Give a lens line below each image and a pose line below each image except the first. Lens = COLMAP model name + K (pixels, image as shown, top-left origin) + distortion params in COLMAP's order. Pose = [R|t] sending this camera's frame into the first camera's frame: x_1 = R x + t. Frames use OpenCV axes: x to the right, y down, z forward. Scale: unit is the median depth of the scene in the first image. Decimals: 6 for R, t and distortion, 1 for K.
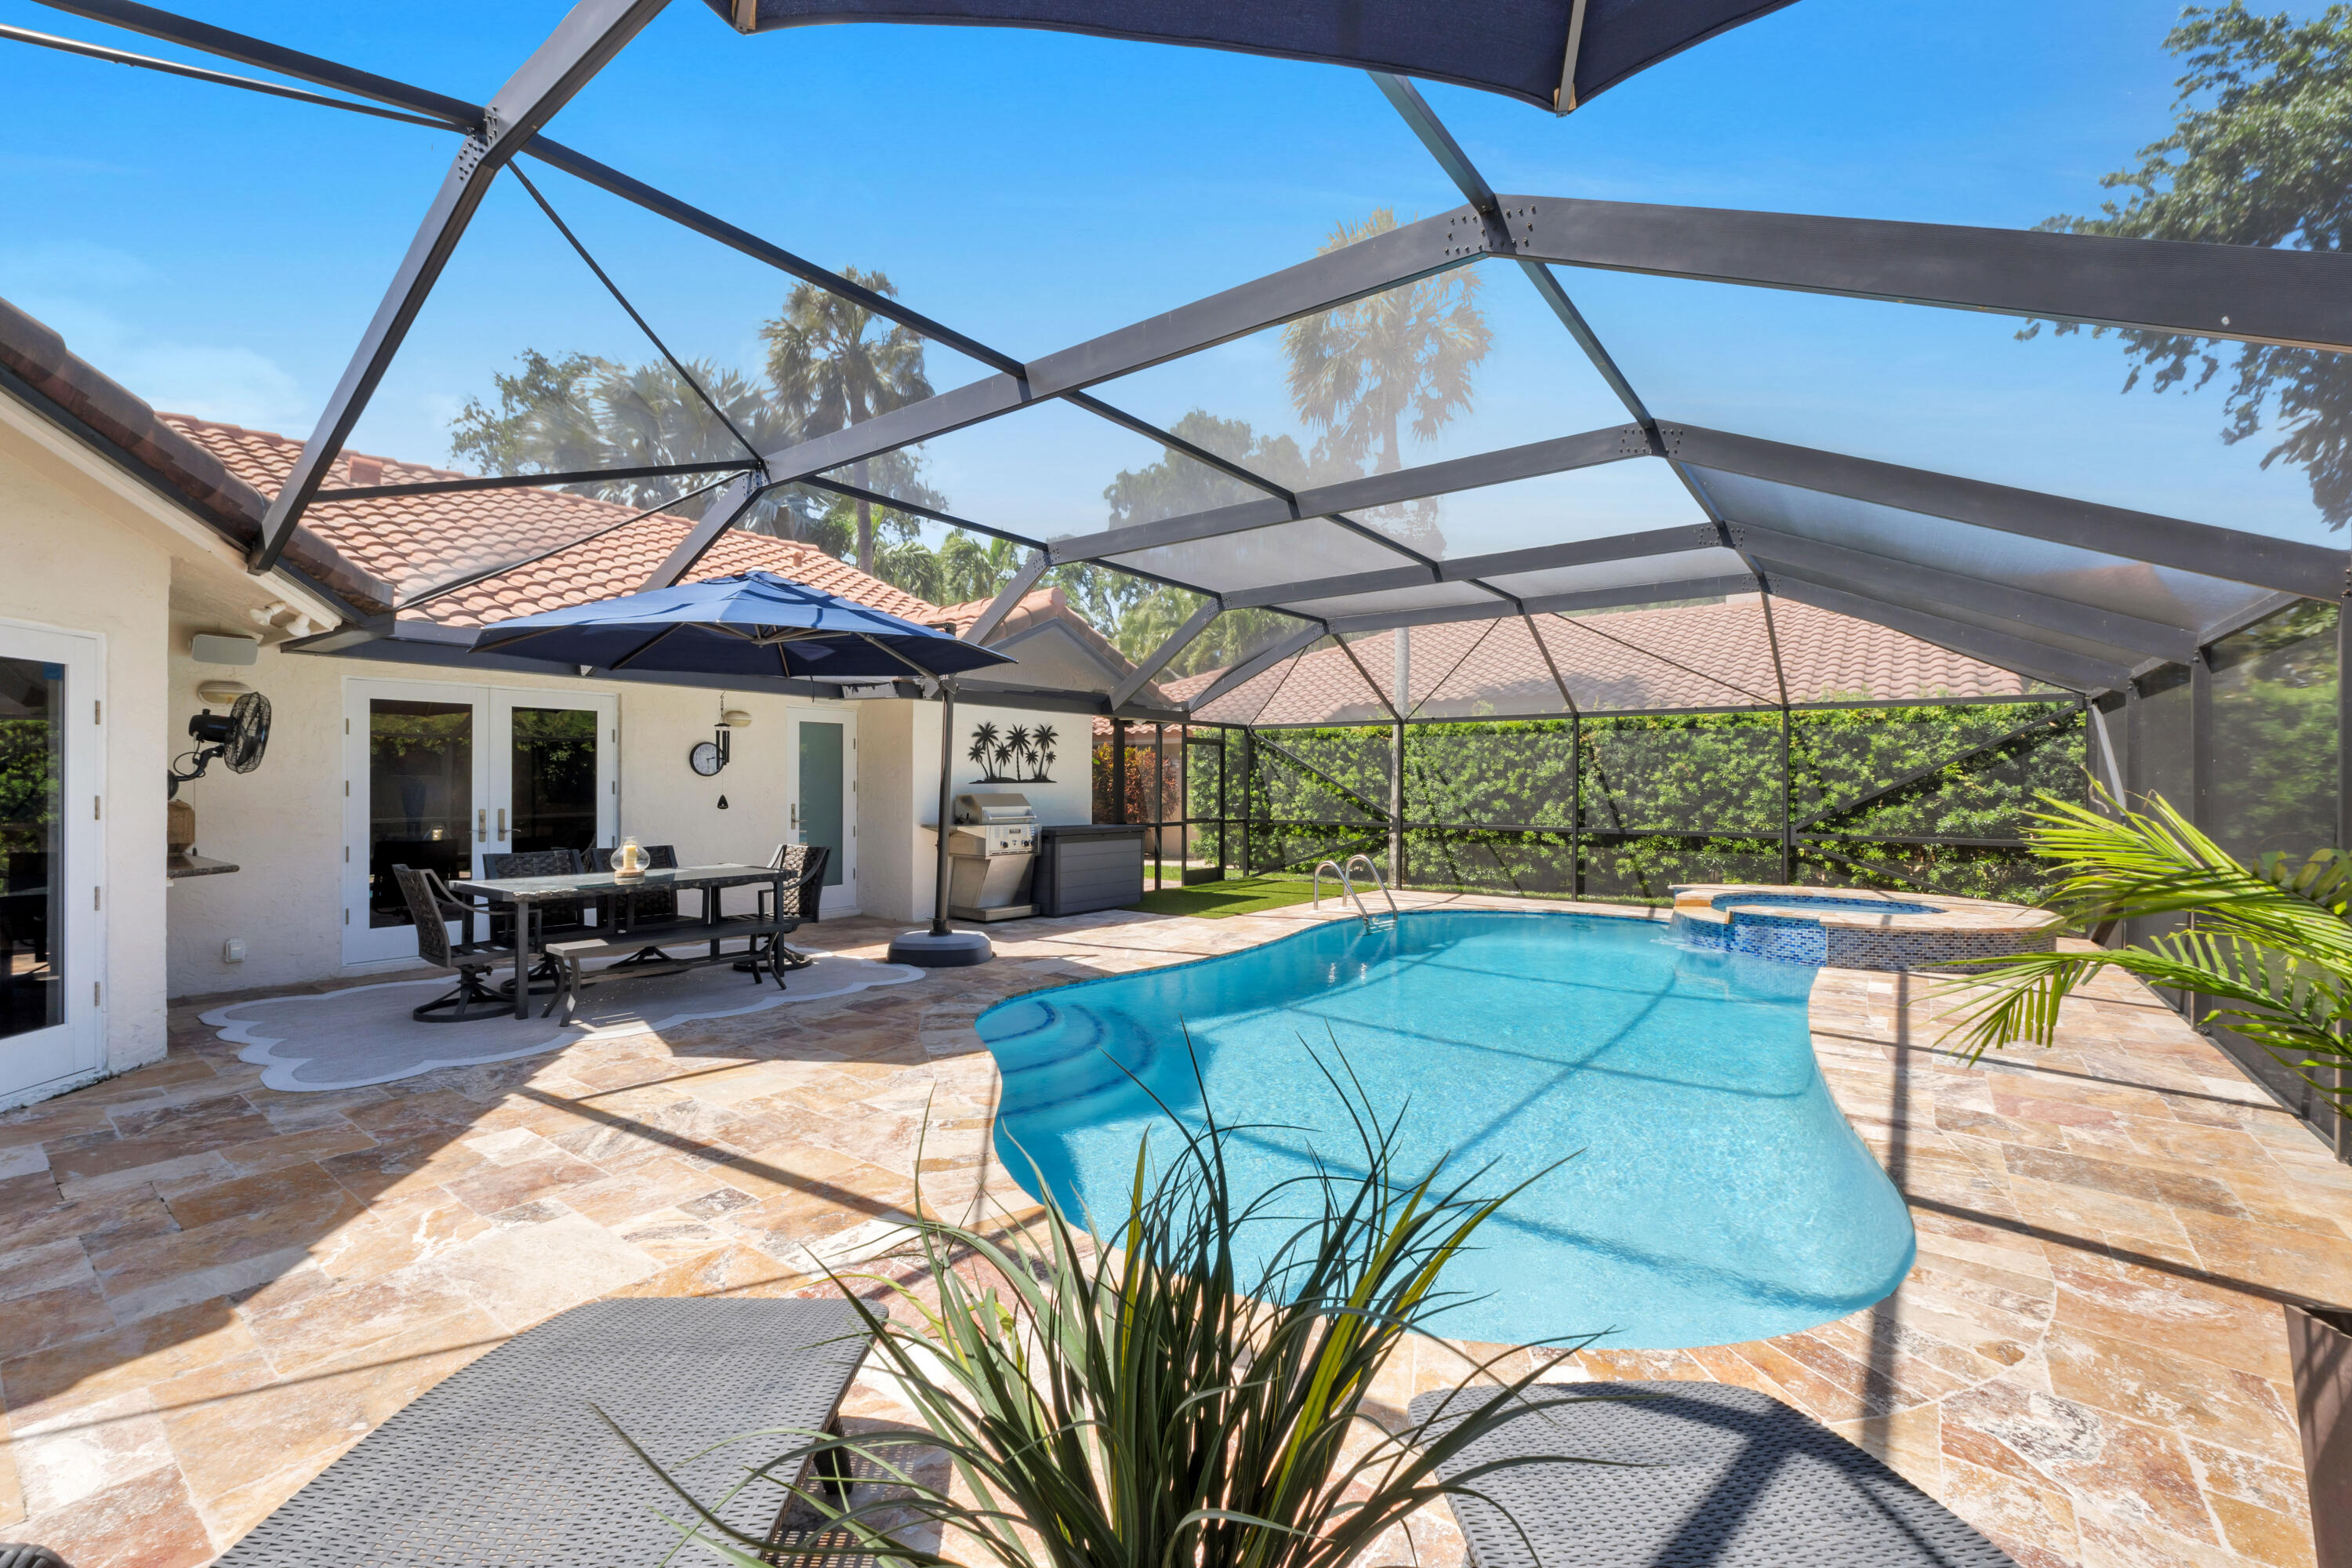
lens RADIAL K [[995.5, 0, 1152.2], [0, 995.5, 780.4], [0, 0, 1]] dist [-0.008269, -0.000087]
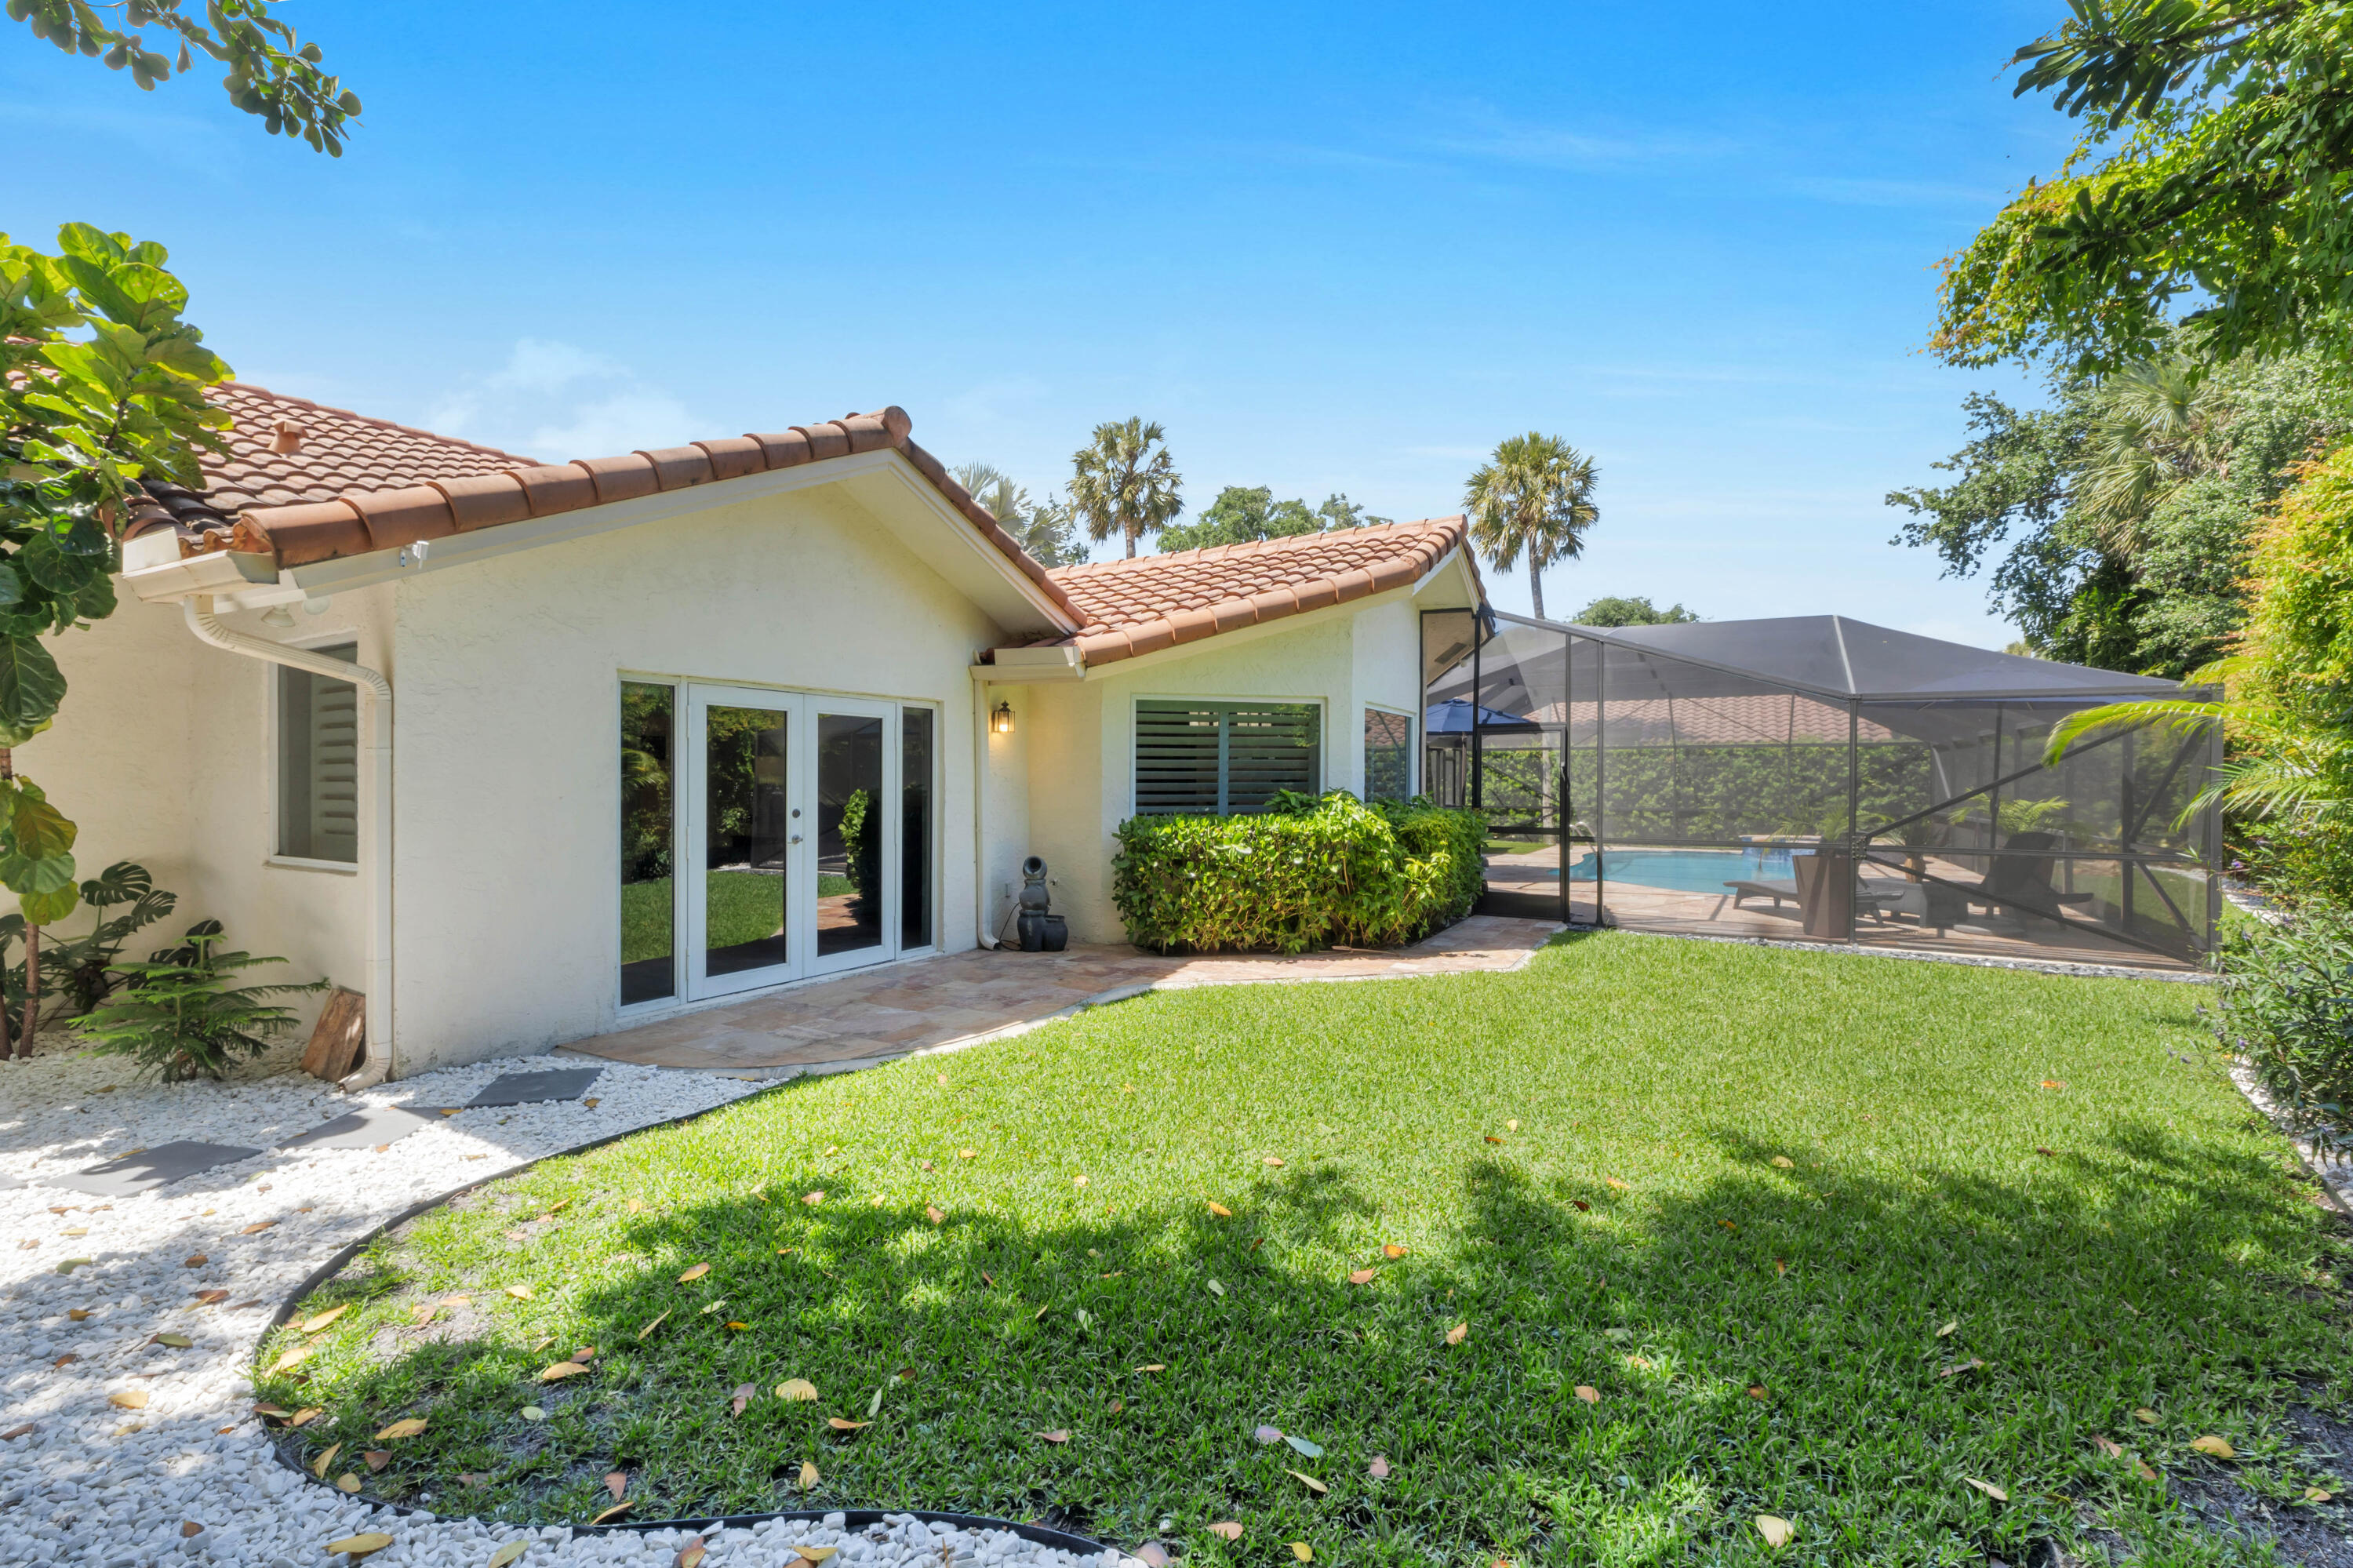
lens RADIAL K [[995.9, 0, 1152.7], [0, 995.9, 780.4], [0, 0, 1]] dist [-0.008269, -0.000087]
pose [[0.991186, -0.002055, 0.132458, -0.857000], [0.001322, 0.999983, 0.005621, -0.017013], [-0.132468, -0.005396, 0.991173, -0.768123]]
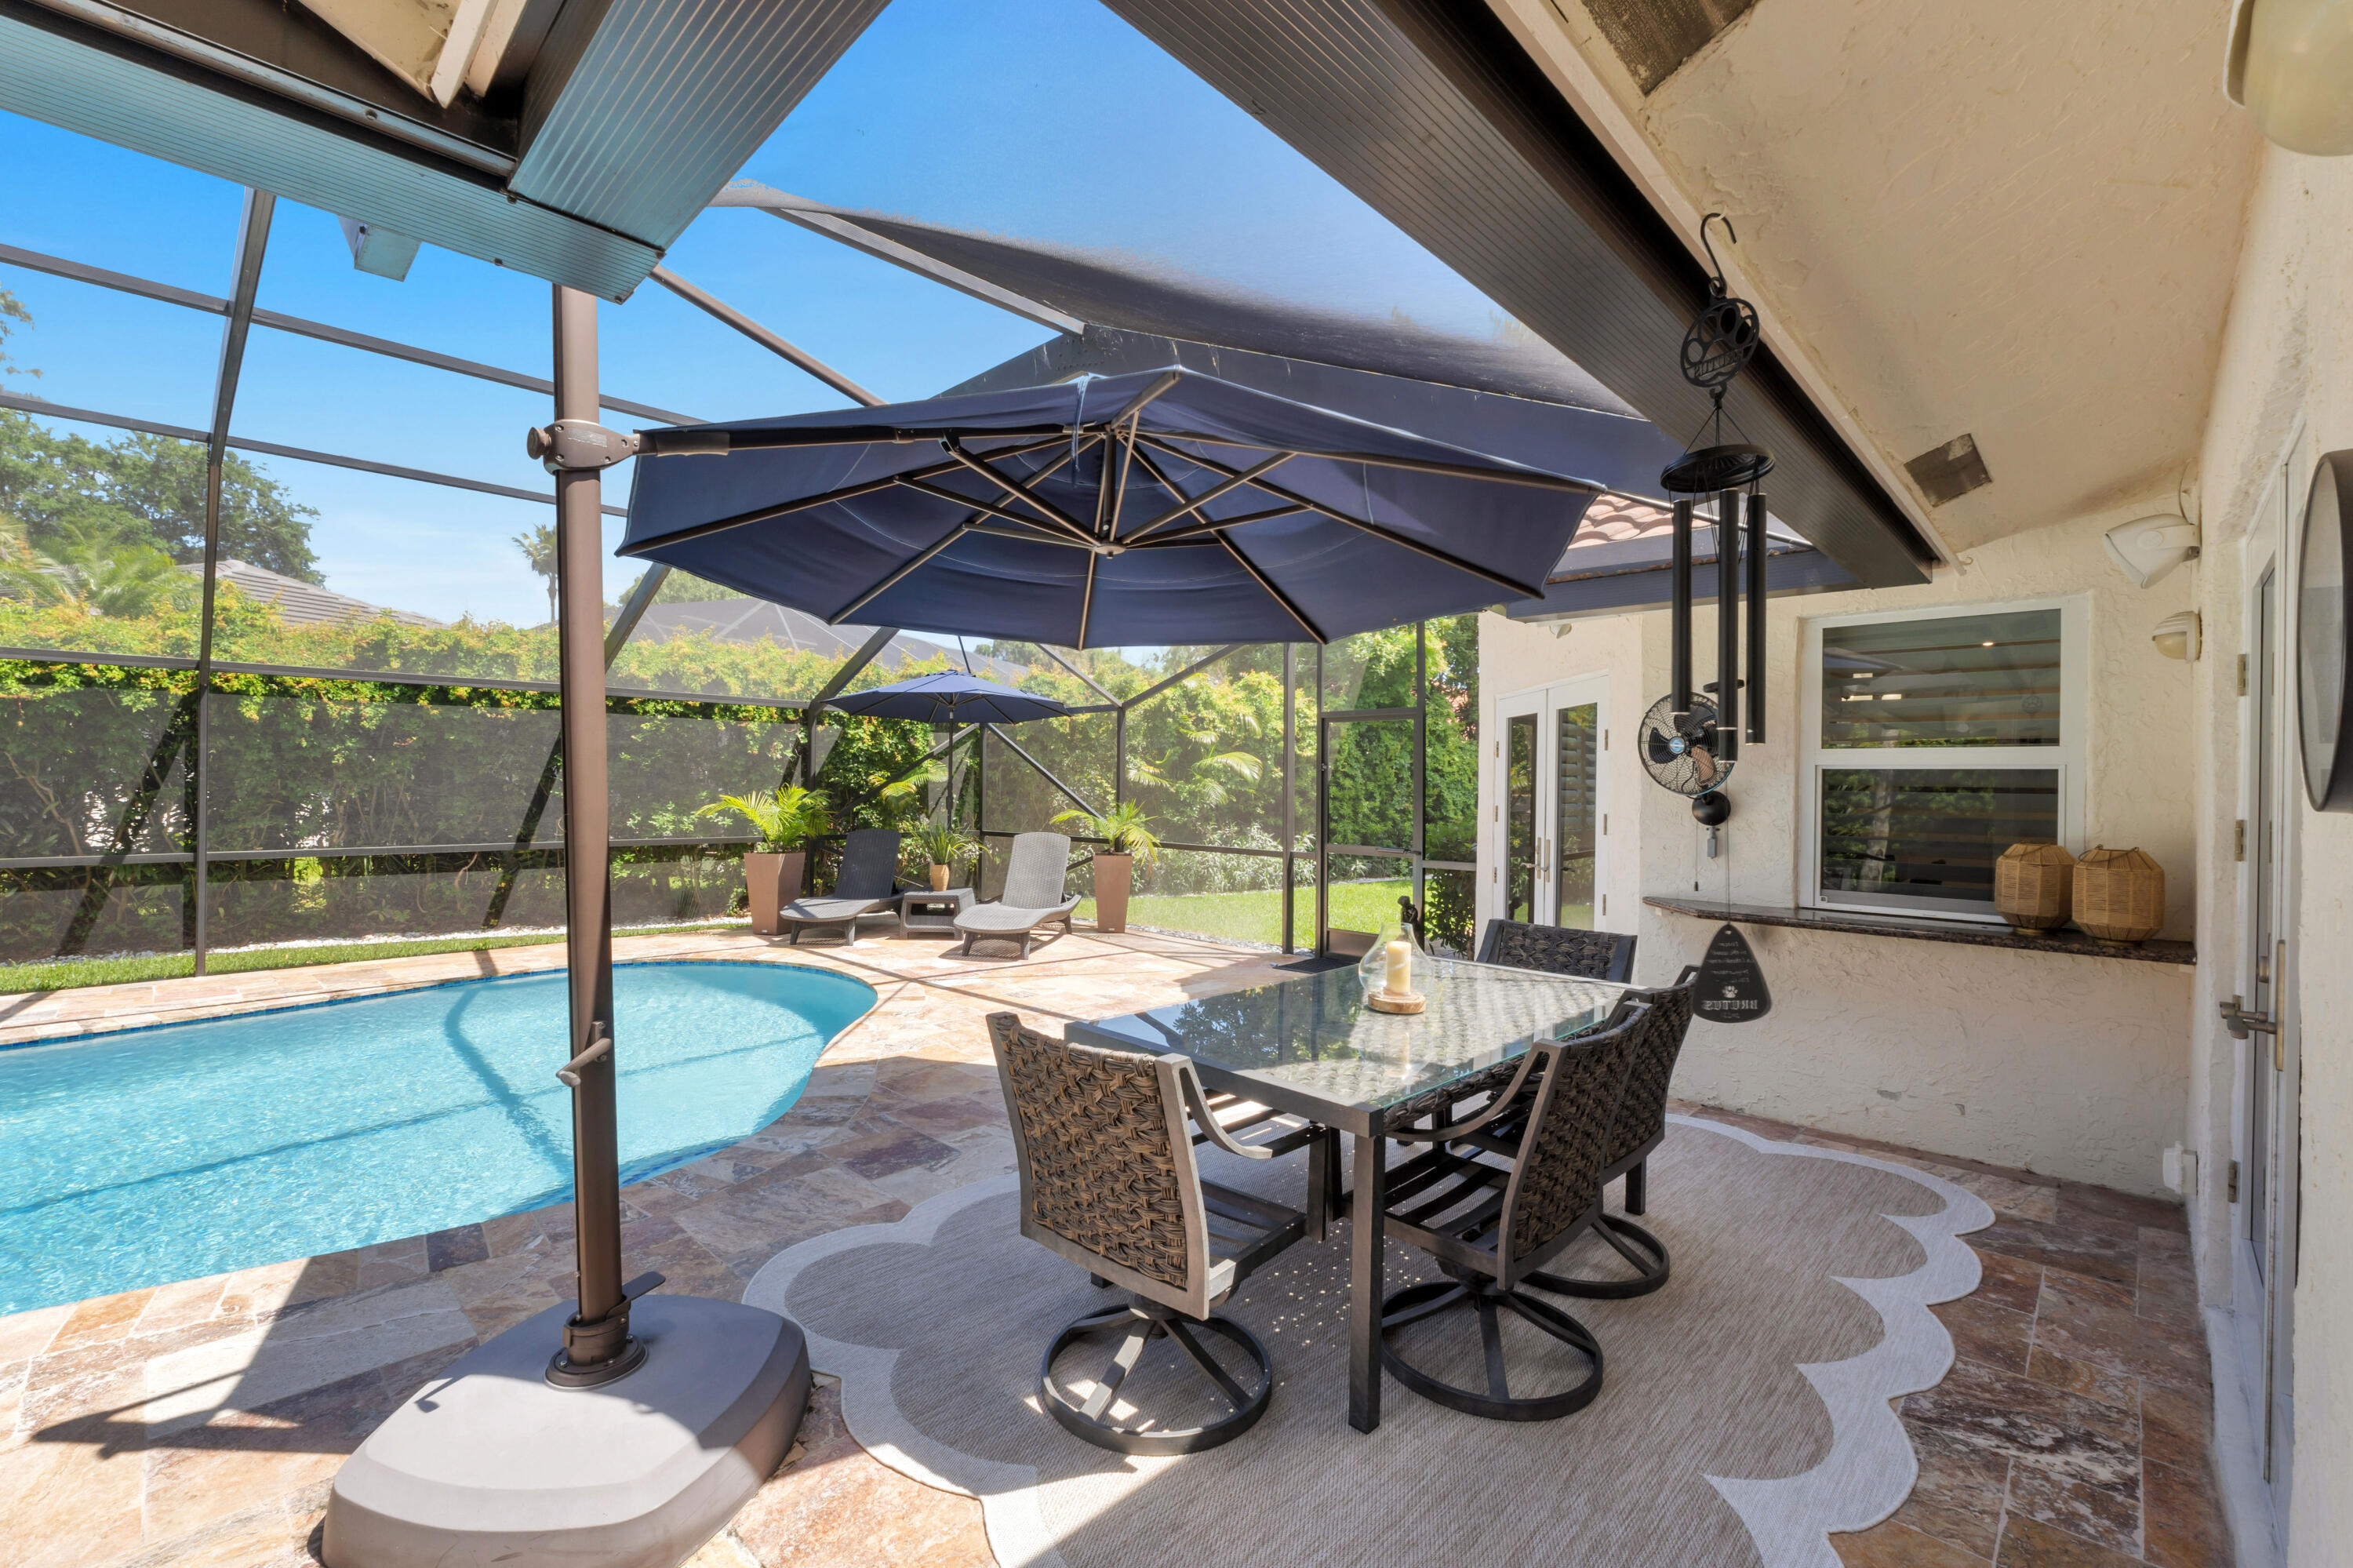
lens RADIAL K [[995.9, 0, 1152.7], [0, 995.9, 780.4], [0, 0, 1]] dist [-0.008269, -0.000087]
pose [[-0.991985, -0.014496, 0.125523, -0.292751], [-0.014942, 0.999885, -0.002606, -0.005702], [-0.125471, -0.004461, -0.992087, 0.921033]]
